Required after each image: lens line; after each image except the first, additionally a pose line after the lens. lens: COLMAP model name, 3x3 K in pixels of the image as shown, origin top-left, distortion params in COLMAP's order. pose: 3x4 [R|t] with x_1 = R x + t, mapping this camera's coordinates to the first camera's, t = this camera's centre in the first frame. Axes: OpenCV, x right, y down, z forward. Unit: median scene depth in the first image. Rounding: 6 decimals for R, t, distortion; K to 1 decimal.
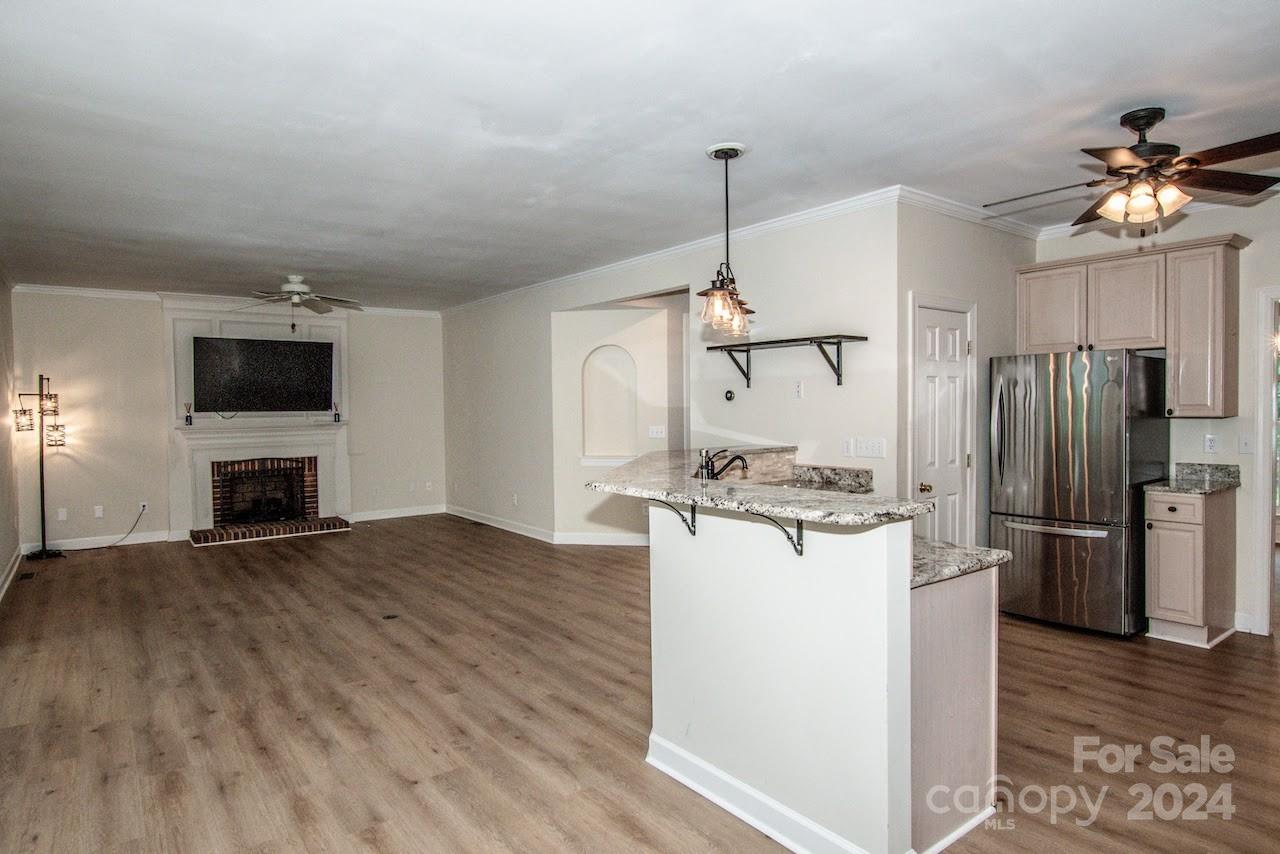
lens RADIAL K [[730.2, 0, 640.9], [0, 730.2, 435.9], [0, 0, 1]] dist [-0.000275, 0.000394]
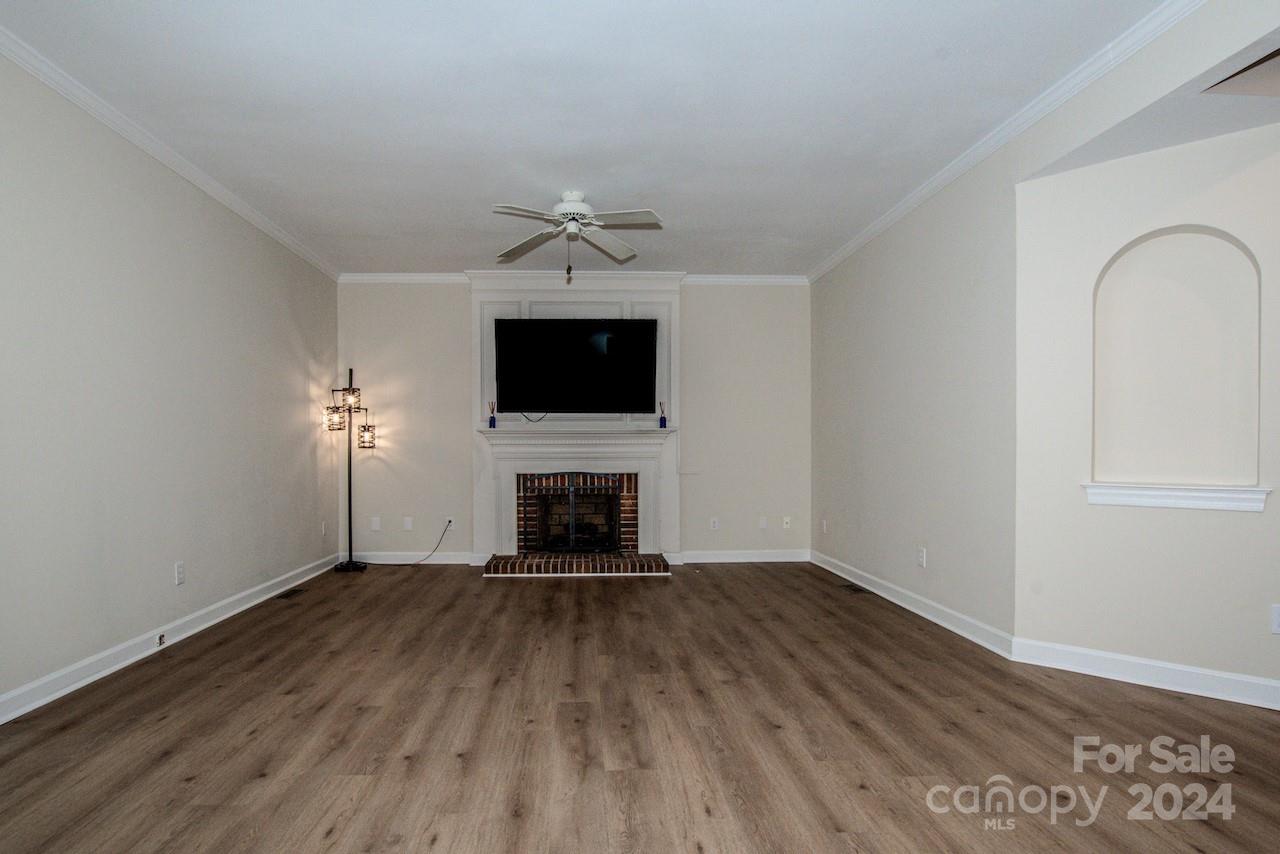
lens RADIAL K [[636.5, 0, 598.1], [0, 636.5, 463.2], [0, 0, 1]] dist [-0.031180, 0.000257]
pose [[0.812061, 0.019374, -0.583251, -0.106234], [-0.031585, 0.999443, -0.010777, 0.031125], [0.582717, 0.027174, 0.812221, 0.517641]]
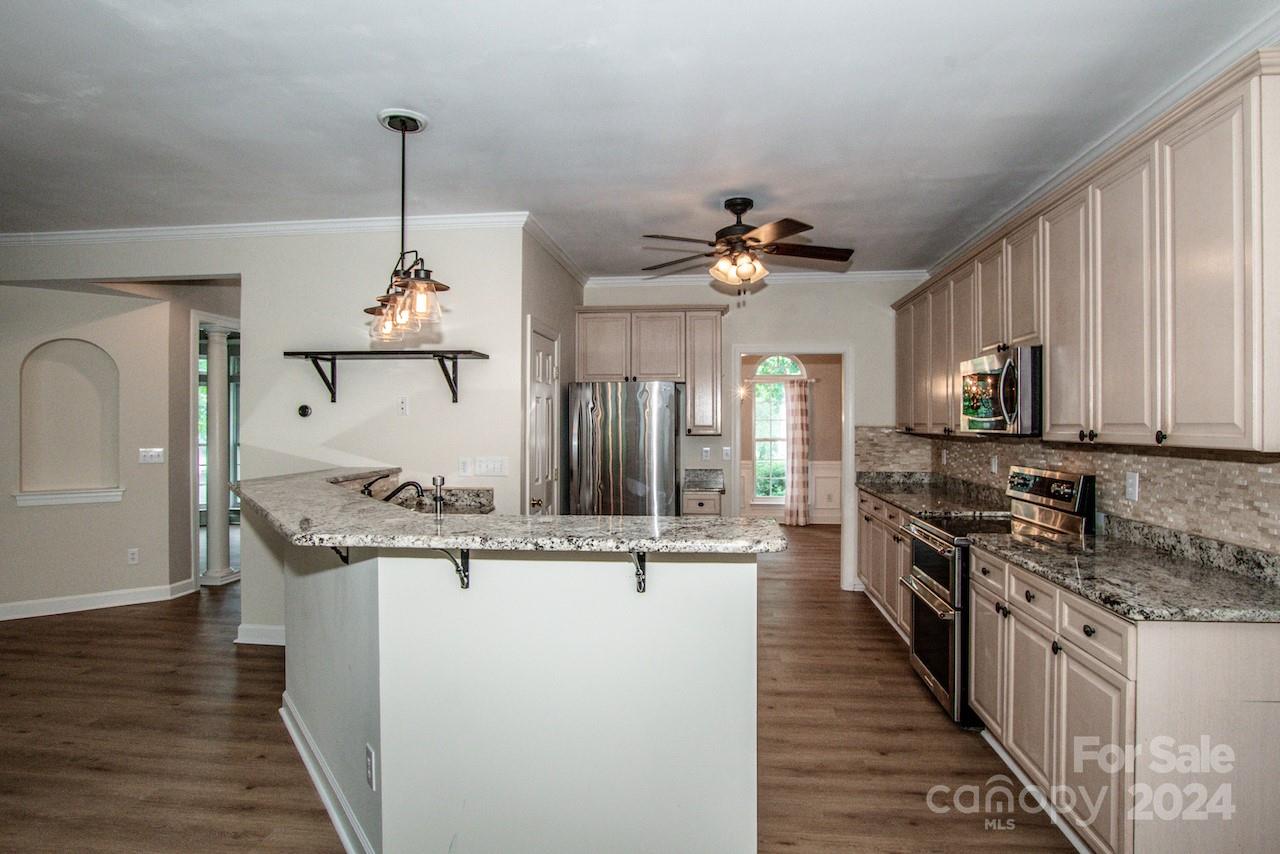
lens RADIAL K [[655.9, 0, 640.0], [0, 655.9, 427.0], [0, 0, 1]] dist [-0.011818, 0.000699]
pose [[0.694359, 0.006262, 0.719602, -0.118350], [0.020451, 0.999387, -0.028430, -0.004811], [-0.719338, 0.034457, 0.693805, 0.145343]]
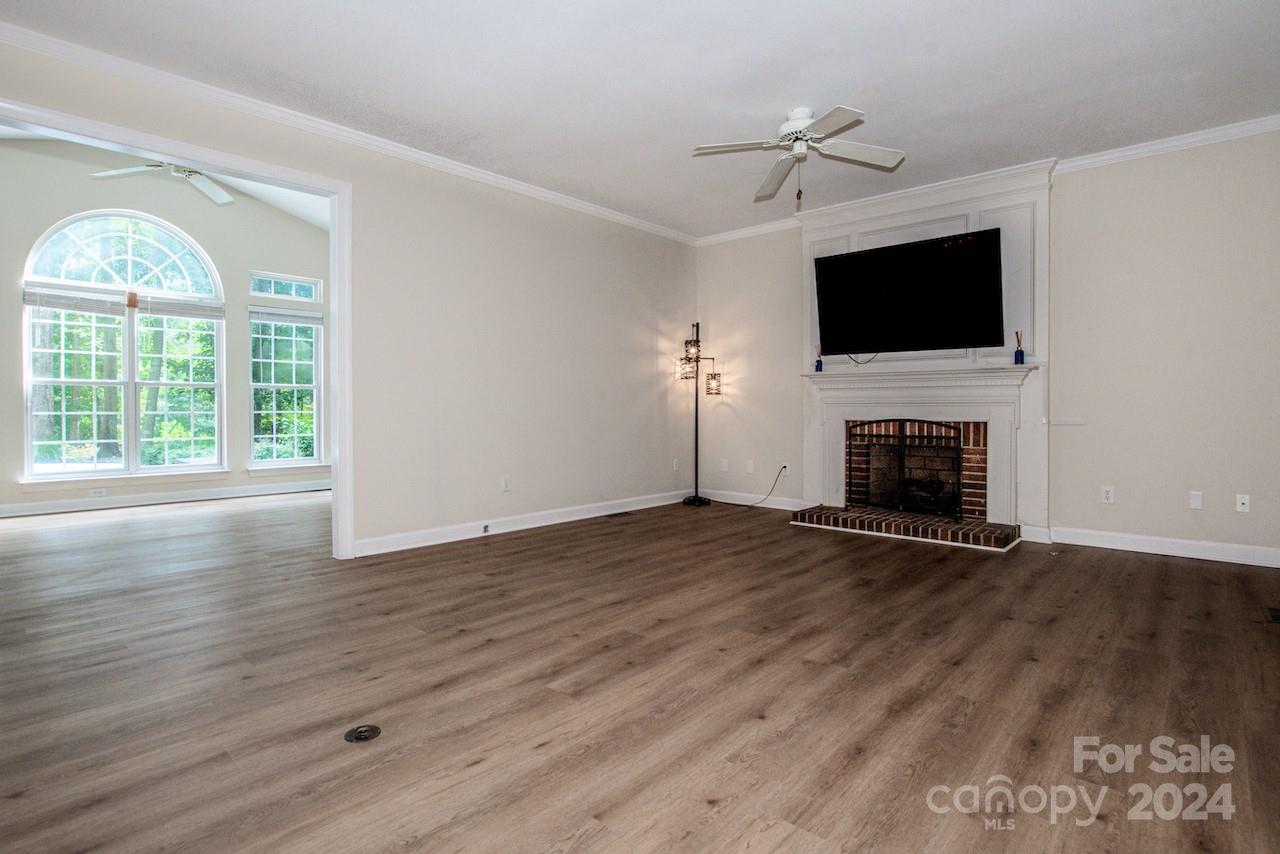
lens RADIAL K [[635.4, 0, 653.9], [0, 635.4, 415.6], [0, 0, 1]] dist [-0.027081, 0.000180]
pose [[0.187391, 0.020782, -0.982066, 0.029473], [-0.045675, 0.998879, 0.012423, 0.034488], [0.981223, 0.042528, 0.188130, 0.743836]]
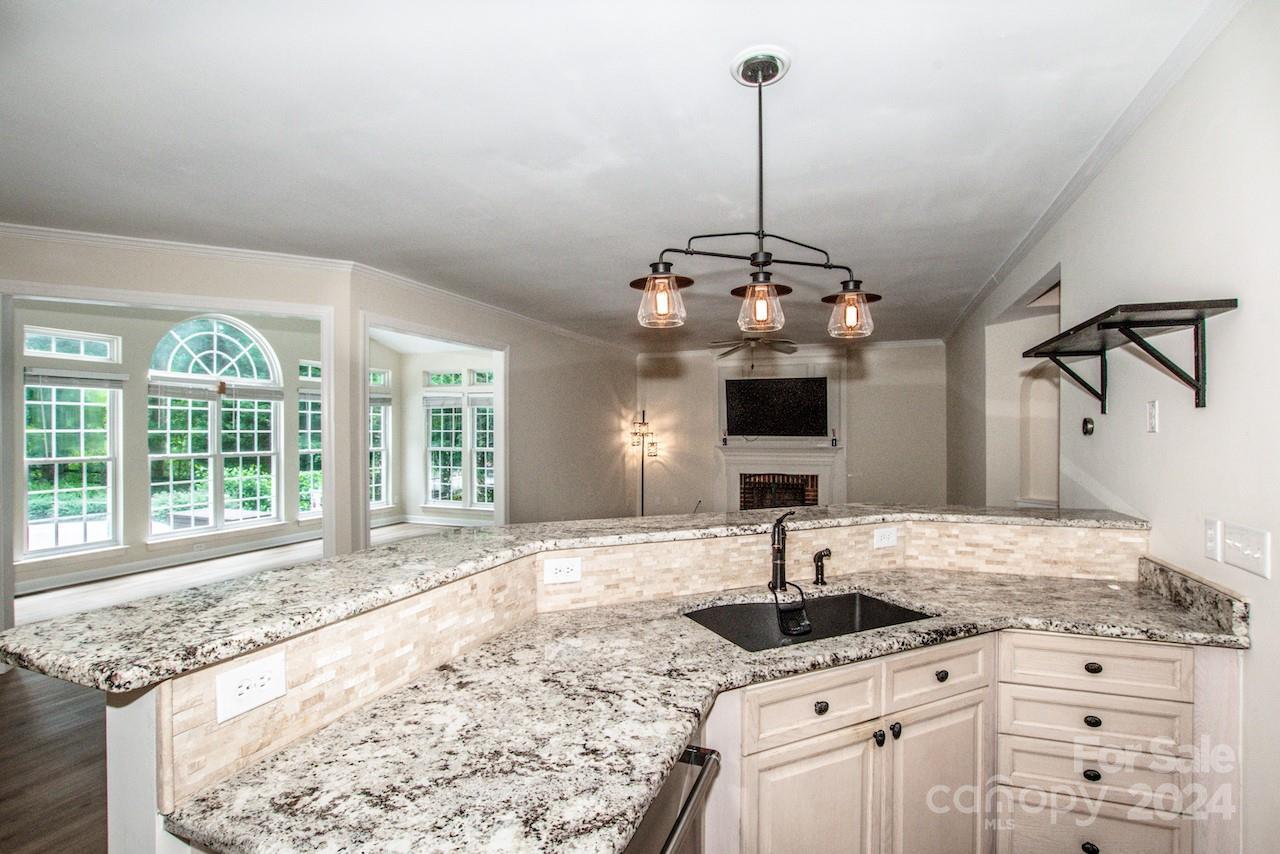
lens RADIAL K [[599.2, 0, 661.6], [0, 599.2, 428.5], [0, 0, 1]] dist [-0.027535, -0.000333]
pose [[0.541636, 0.008487, -0.840570, 0.264492], [-0.044055, 0.998861, -0.018303, -0.021150], [0.839458, 0.046945, 0.541393, 0.322724]]
